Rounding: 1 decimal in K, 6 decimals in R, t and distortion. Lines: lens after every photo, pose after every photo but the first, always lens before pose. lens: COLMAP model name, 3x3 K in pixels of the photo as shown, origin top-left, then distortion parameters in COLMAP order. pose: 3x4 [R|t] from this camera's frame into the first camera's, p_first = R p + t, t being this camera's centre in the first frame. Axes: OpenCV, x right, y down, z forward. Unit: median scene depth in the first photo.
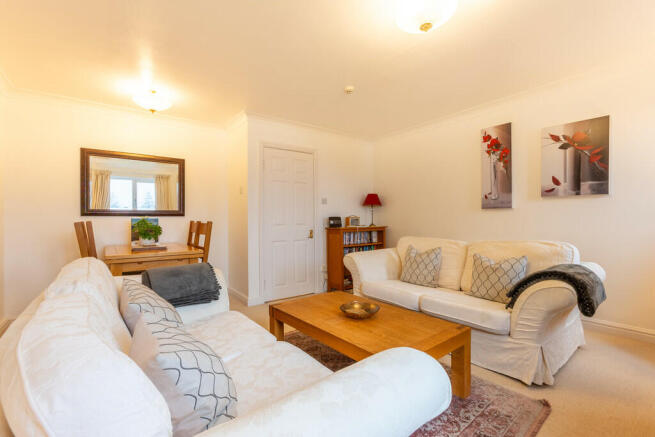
lens RADIAL K [[293.6, 0, 325.0], [0, 293.6, 218.3], [0, 0, 1]] dist [-0.015285, 0.001839]
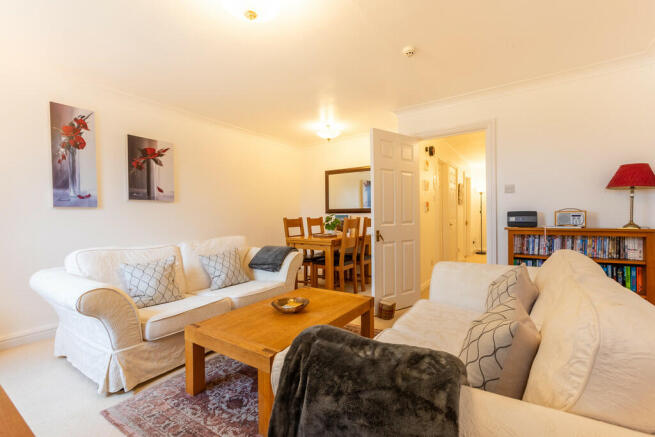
lens RADIAL K [[293.6, 0, 325.6], [0, 293.6, 218.2], [0, 0, 1]] dist [-0.015285, 0.001839]
pose [[0.307669, 0.008703, -0.951454, 0.526543], [0.011077, 0.999858, 0.012728, -0.002319], [0.951429, -0.014455, 0.307528, 0.373204]]
